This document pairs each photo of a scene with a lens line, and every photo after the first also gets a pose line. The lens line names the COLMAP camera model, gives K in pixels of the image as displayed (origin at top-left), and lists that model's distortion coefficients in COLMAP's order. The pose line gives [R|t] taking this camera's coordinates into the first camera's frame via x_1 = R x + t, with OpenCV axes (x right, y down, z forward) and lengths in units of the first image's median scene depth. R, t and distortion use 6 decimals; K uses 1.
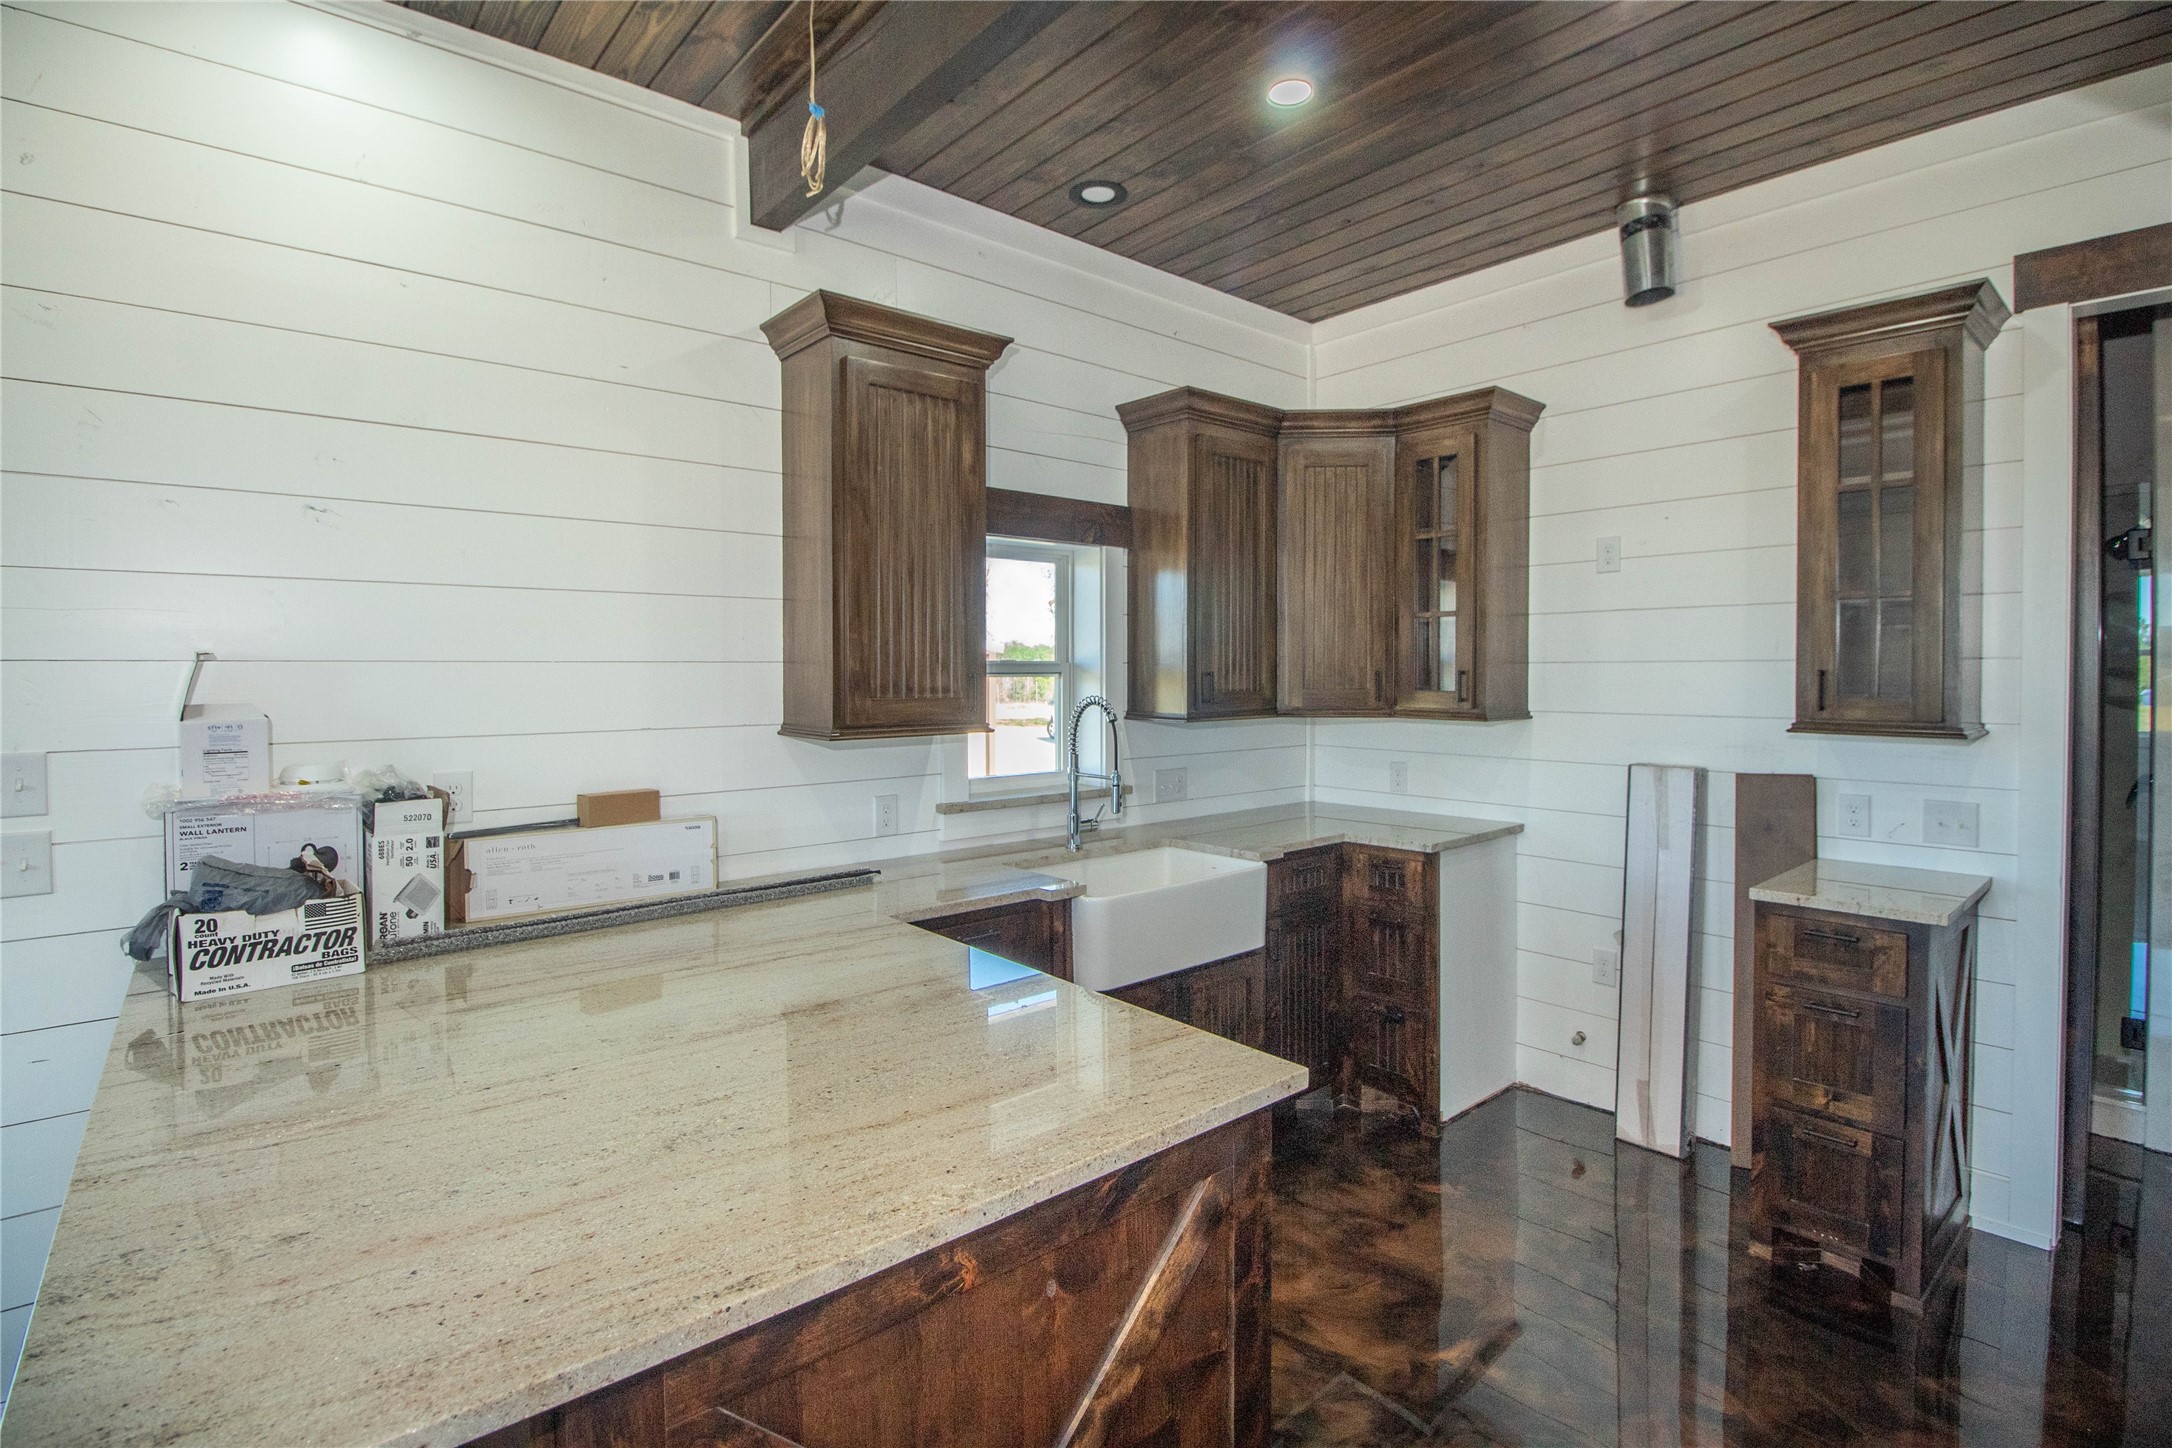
lens RADIAL K [[977.3, 0, 1104.4], [0, 977.3, 691.8], [0, 0, 1]] dist [-0.024810, -0.000482]
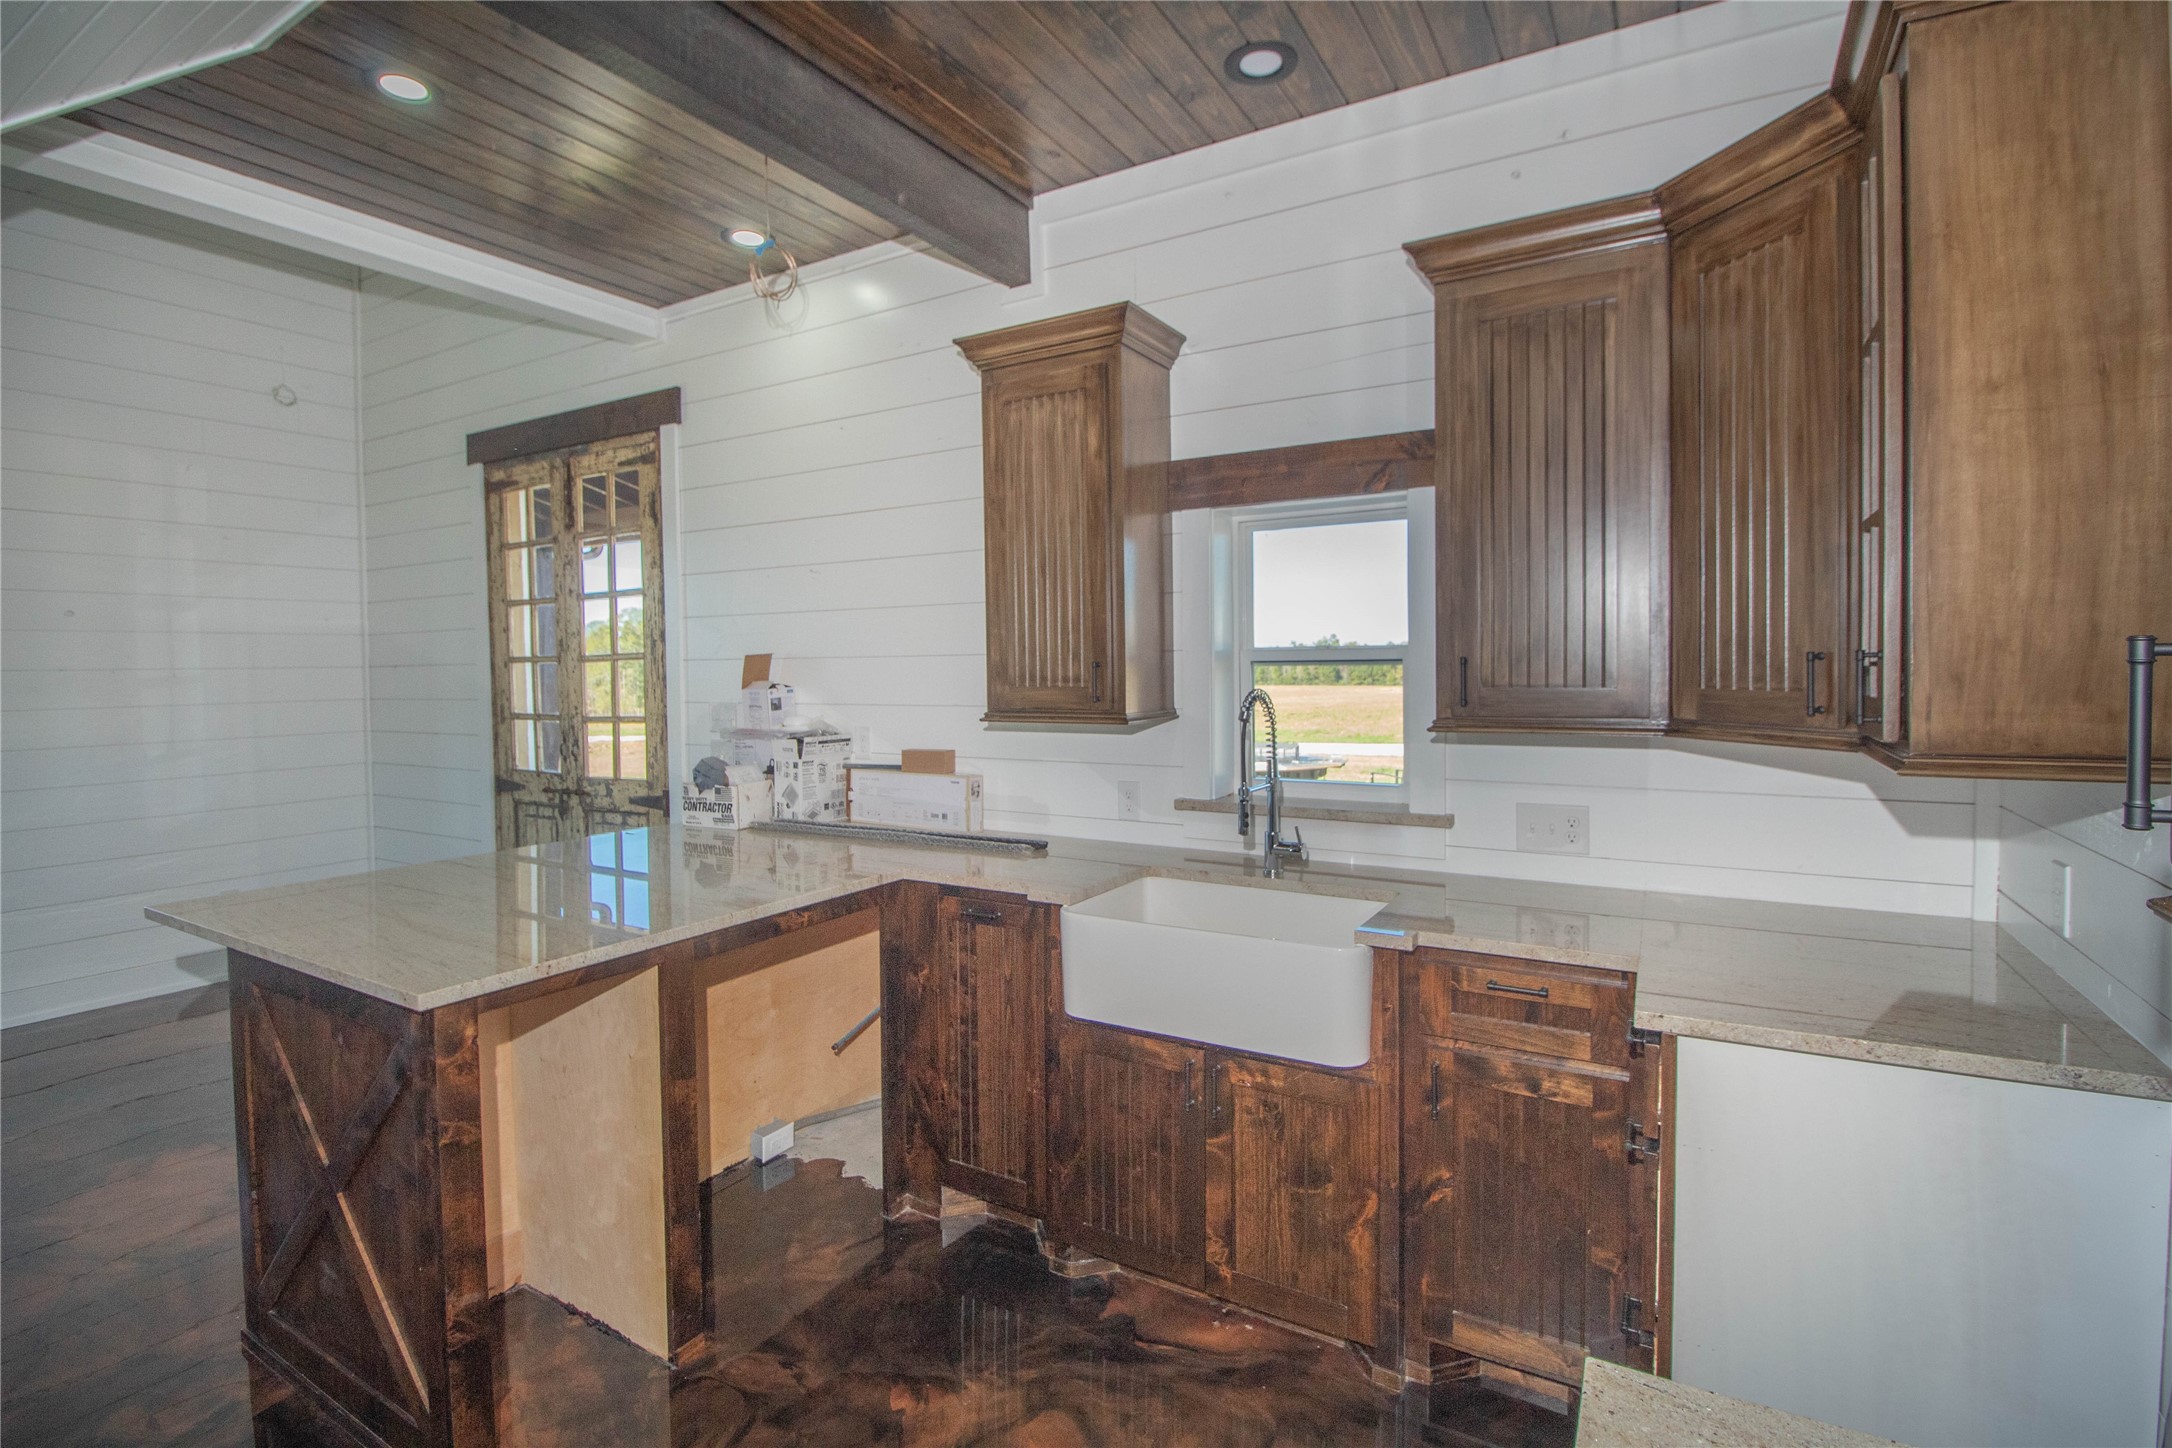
lens RADIAL K [[977.3, 0, 1104.4], [0, 977.3, 691.8], [0, 0, 1]] dist [-0.024810, -0.000482]
pose [[0.344512, 0.027857, -0.938369, 0.814435], [-0.006231, 0.999605, 0.027387, -0.017395], [0.938761, -0.003589, 0.344550, 0.689488]]
